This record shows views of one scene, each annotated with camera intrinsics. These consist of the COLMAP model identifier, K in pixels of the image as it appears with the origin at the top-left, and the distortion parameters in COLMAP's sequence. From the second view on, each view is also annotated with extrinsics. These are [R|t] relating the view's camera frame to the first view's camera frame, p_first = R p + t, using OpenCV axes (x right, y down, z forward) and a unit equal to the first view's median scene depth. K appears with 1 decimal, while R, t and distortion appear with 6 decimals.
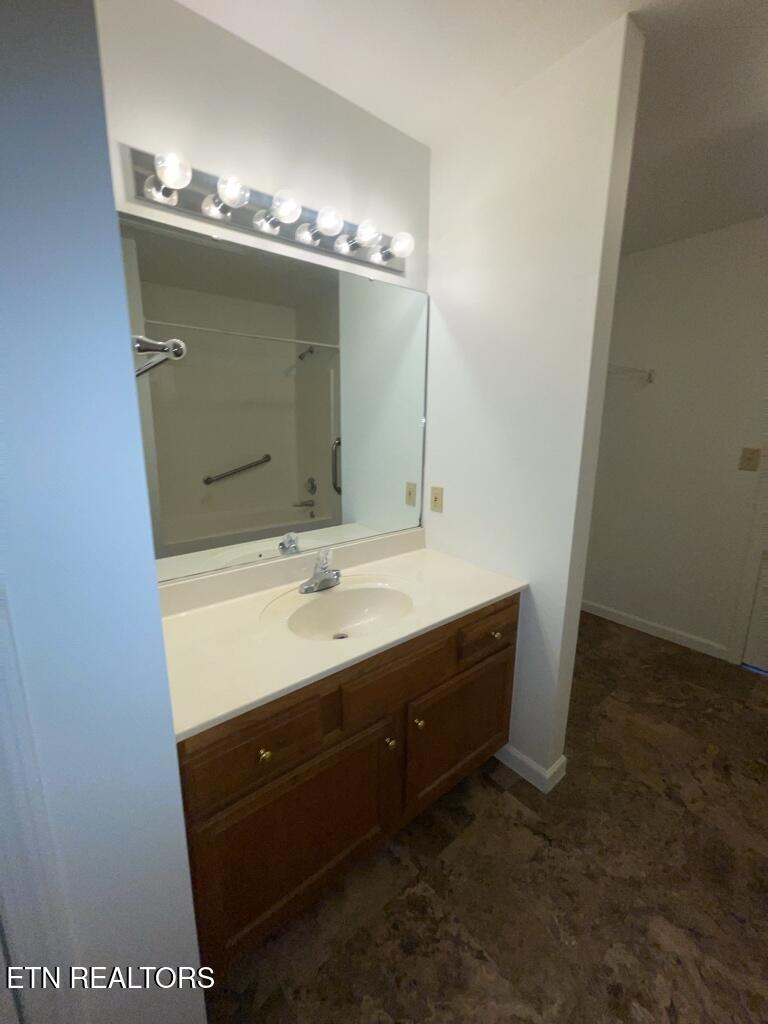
lens RADIAL K [[407.1, 0, 383.5], [0, 407.1, 501.5], [0, 0, 1]] dist [0.003353, -0.001303]
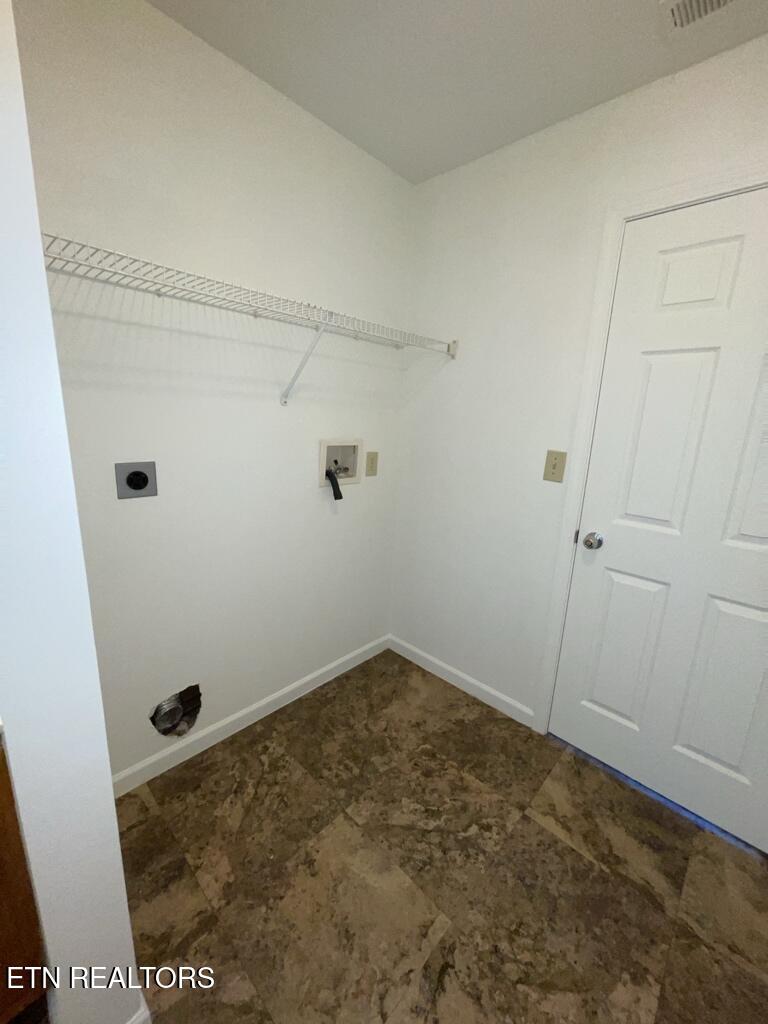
lens RADIAL K [[407.1, 0, 383.0], [0, 407.1, 508.1], [0, 0, 1]] dist [0.003353, -0.001303]
pose [[0.990448, 0.006910, 0.137713, 0.578941], [-0.012452, 0.999145, 0.039420, -0.064492], [-0.137323, -0.040759, 0.989687, 0.377061]]
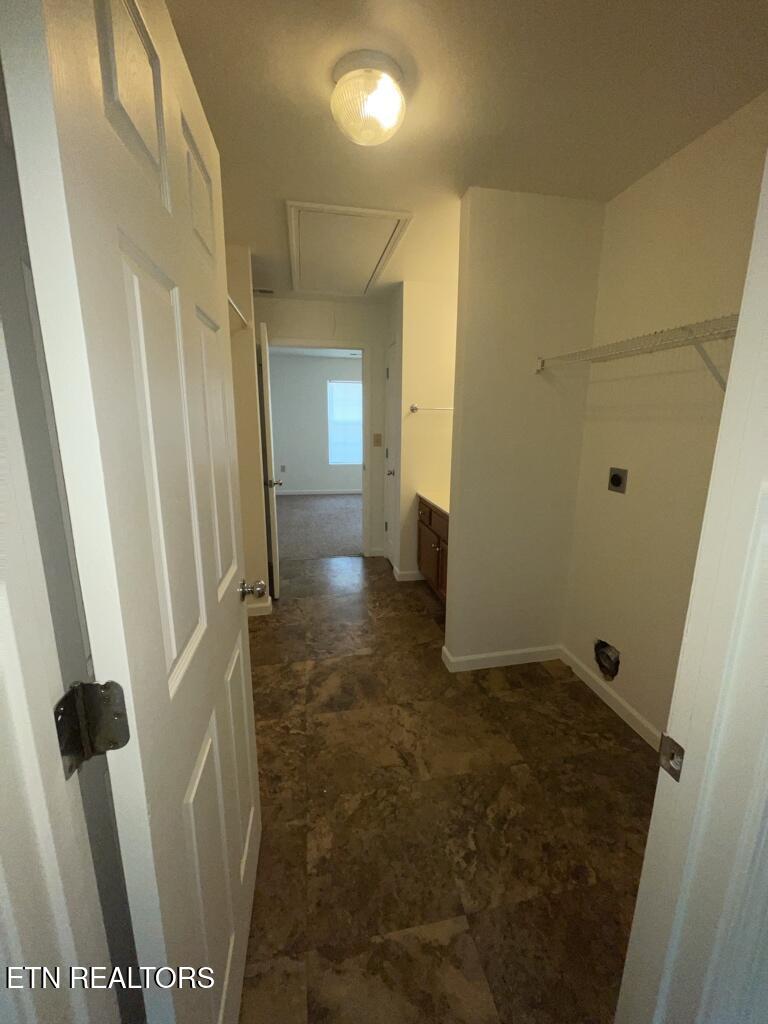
lens RADIAL K [[407.1, 0, 386.6], [0, 407.1, 506.8], [0, 0, 1]] dist [0.003353, -0.001303]
pose [[-0.464246, 0.179781, -0.867269, 1.436636], [-0.180139, 0.939552, 0.291192, -0.210383], [0.867194, 0.291413, -0.403797, 1.042359]]
